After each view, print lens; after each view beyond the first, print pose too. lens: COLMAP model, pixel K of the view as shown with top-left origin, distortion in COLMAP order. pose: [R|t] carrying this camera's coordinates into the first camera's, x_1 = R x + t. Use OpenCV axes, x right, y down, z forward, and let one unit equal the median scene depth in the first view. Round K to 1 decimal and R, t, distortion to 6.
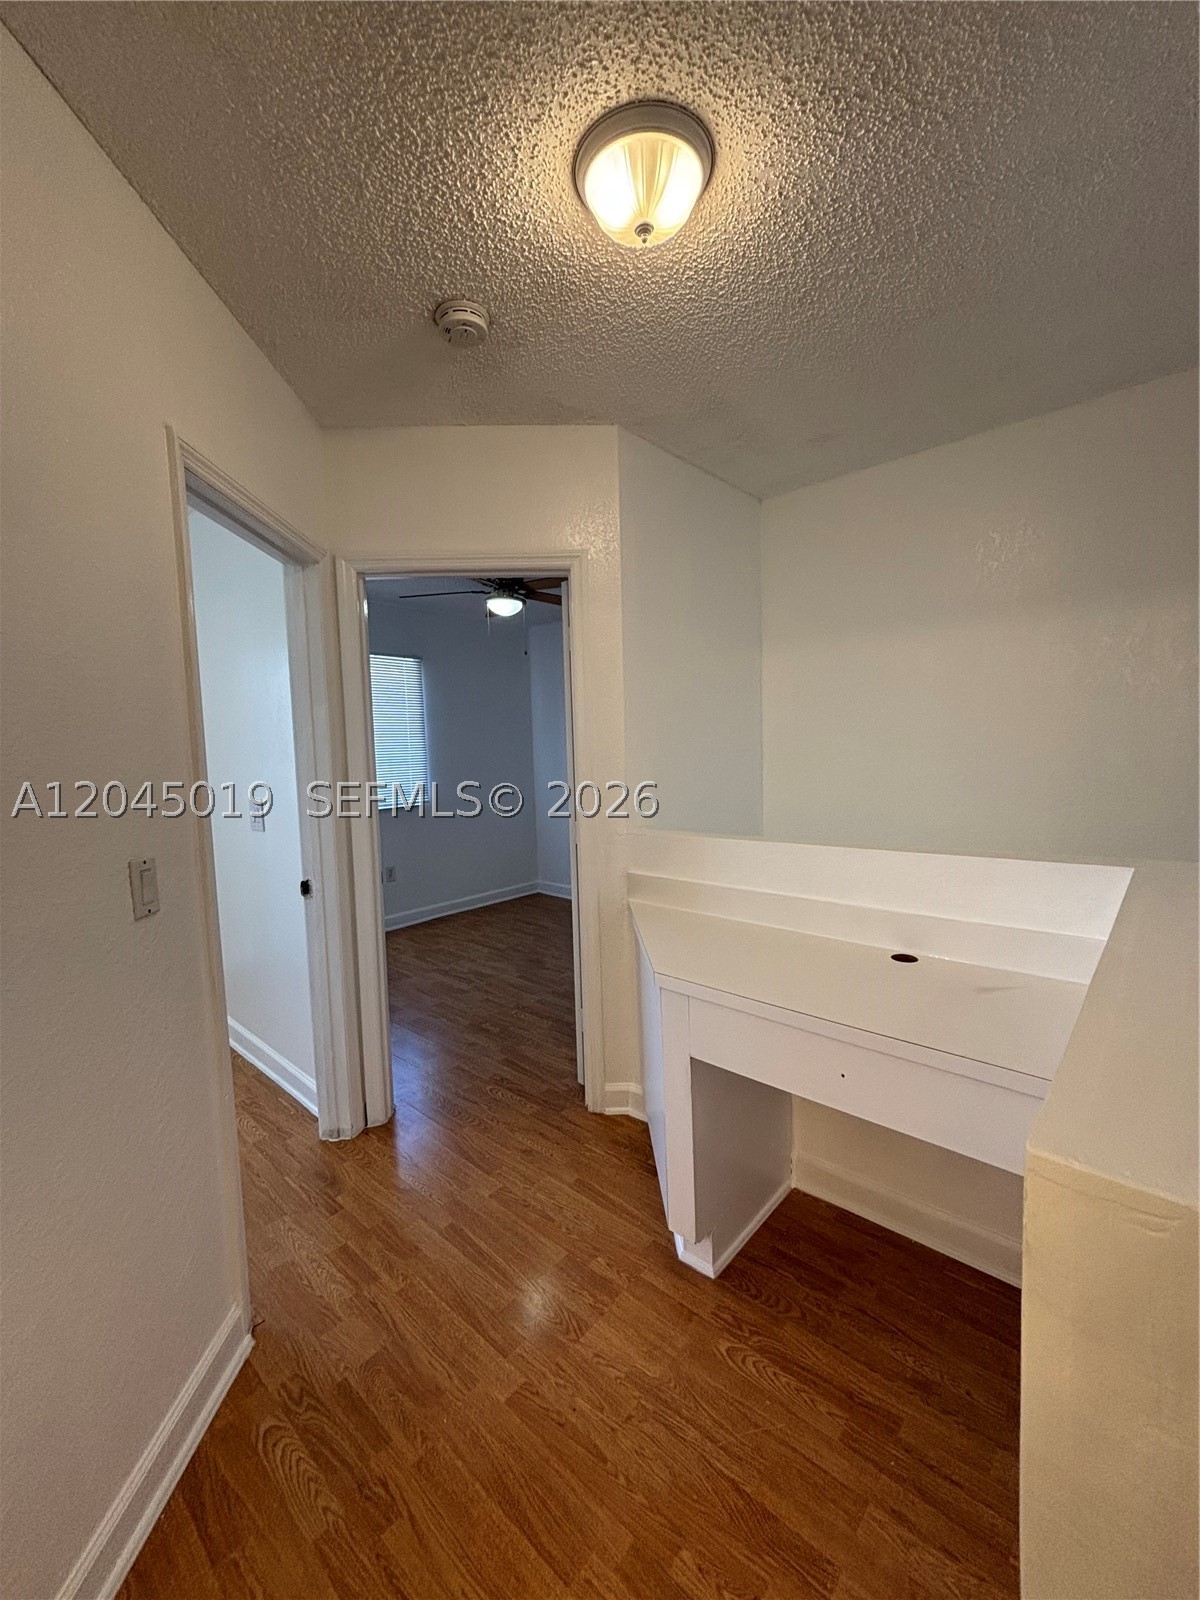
lens RADIAL K [[647.1, 0, 591.9], [0, 647.1, 795.3], [0, 0, 1]] dist [0.000736, 0.000161]
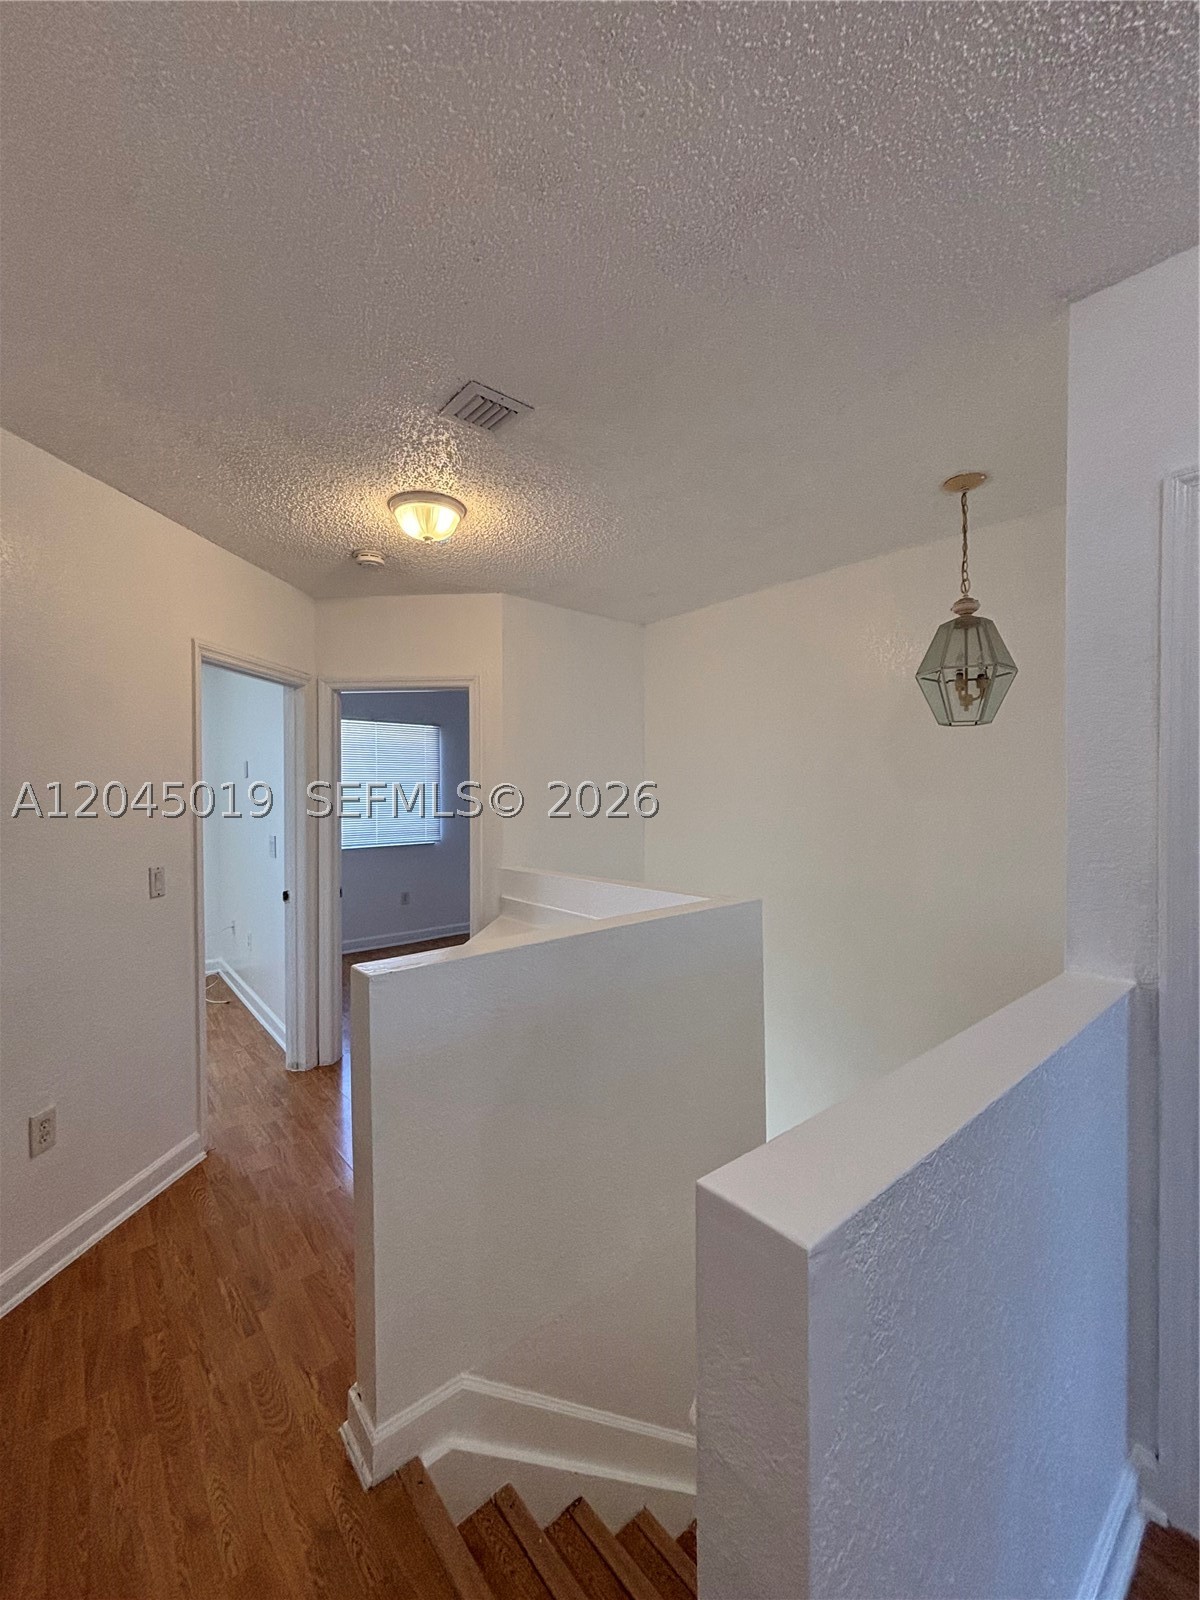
lens RADIAL K [[644.2, 0, 599.5], [0, 644.2, 796.7], [0, 0, 1]] dist [0.000082, -0.000410]
pose [[0.991486, 0.026767, -0.127430, 0.471748], [-0.034900, 0.997465, -0.062019, -0.021038], [0.125447, 0.065938, 0.989907, -0.413359]]
